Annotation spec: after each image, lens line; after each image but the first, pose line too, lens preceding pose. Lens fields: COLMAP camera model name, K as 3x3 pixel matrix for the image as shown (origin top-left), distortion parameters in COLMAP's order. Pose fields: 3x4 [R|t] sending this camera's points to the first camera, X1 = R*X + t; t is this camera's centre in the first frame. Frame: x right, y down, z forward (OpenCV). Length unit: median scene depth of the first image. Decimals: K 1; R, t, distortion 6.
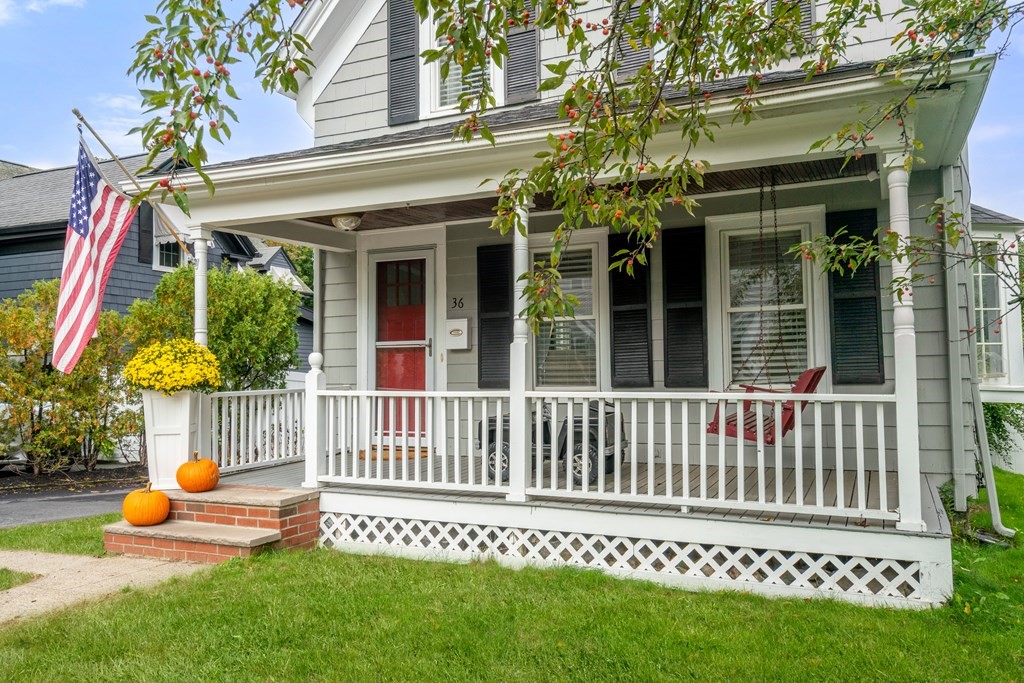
lens RADIAL K [[797.2, 0, 510.9], [0, 797.2, 338.4], [0, 0, 1]] dist [0.017847, 0.001230]
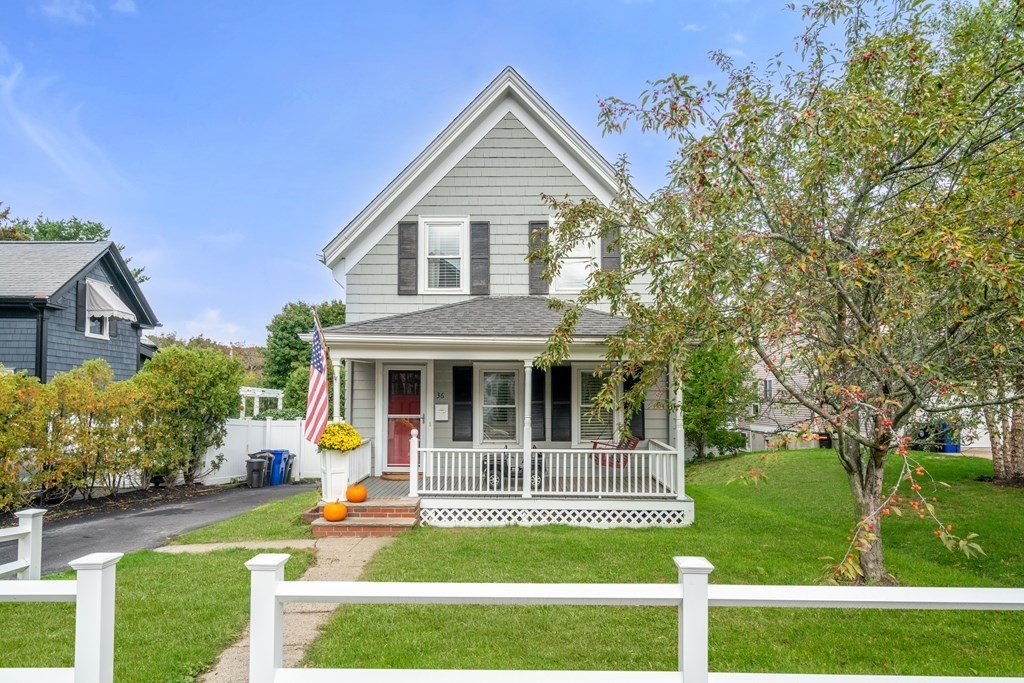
lens RADIAL K [[575.8, 0, 511.7], [0, 575.8, 393.2], [0, 0, 1]] dist [0.001159, -0.000033]
pose [[0.907854, 0.019654, 0.418827, -0.712213], [-0.032069, 0.999230, 0.022624, -0.126468], [-0.418059, -0.033971, 0.907784, -0.451396]]
